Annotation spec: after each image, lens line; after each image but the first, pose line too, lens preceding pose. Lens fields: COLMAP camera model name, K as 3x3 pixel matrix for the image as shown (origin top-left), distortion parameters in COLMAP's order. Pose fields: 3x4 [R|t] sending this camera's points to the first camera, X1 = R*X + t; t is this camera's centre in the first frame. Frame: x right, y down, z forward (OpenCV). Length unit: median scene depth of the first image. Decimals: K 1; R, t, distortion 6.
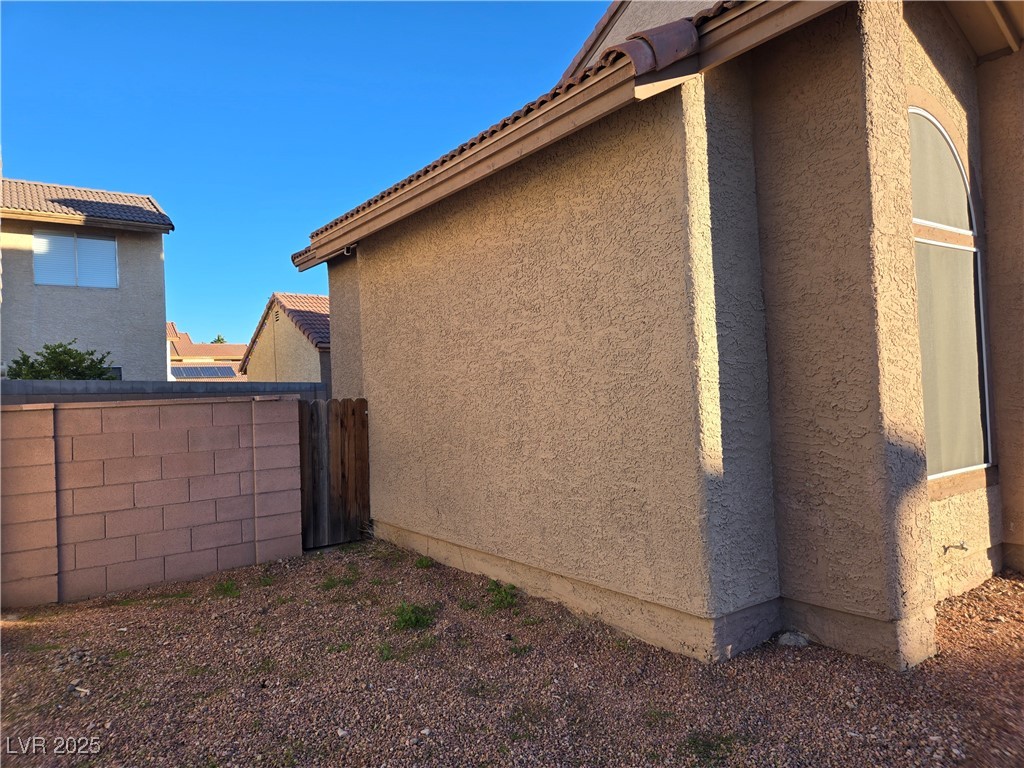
lens RADIAL K [[690.6, 0, 512.0], [0, 690.6, 384.0], [0, 0, 1]] dist [0.087652, -0.071586]
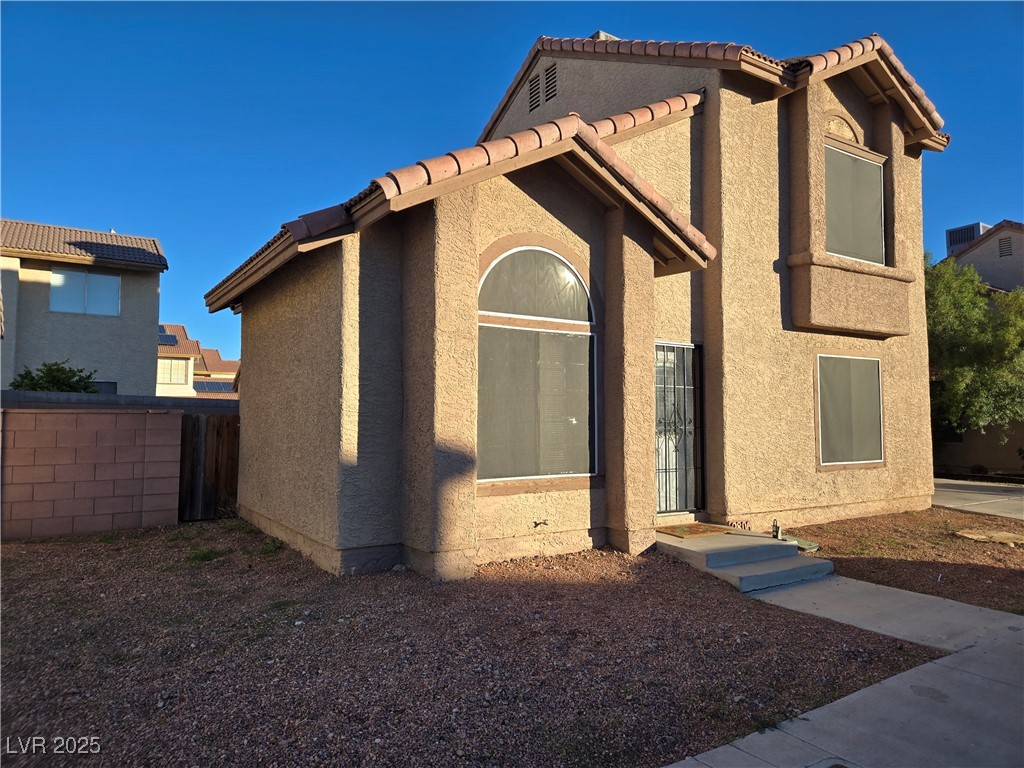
lens RADIAL K [[690.6, 0, 512.0], [0, 690.6, 384.0], [0, 0, 1]] dist [0.087652, -0.071586]
pose [[0.997714, 0.040893, -0.053804, 0.465107], [-0.042863, 0.998432, -0.035996, -0.015854], [0.052247, 0.038220, 0.997903, -0.413926]]
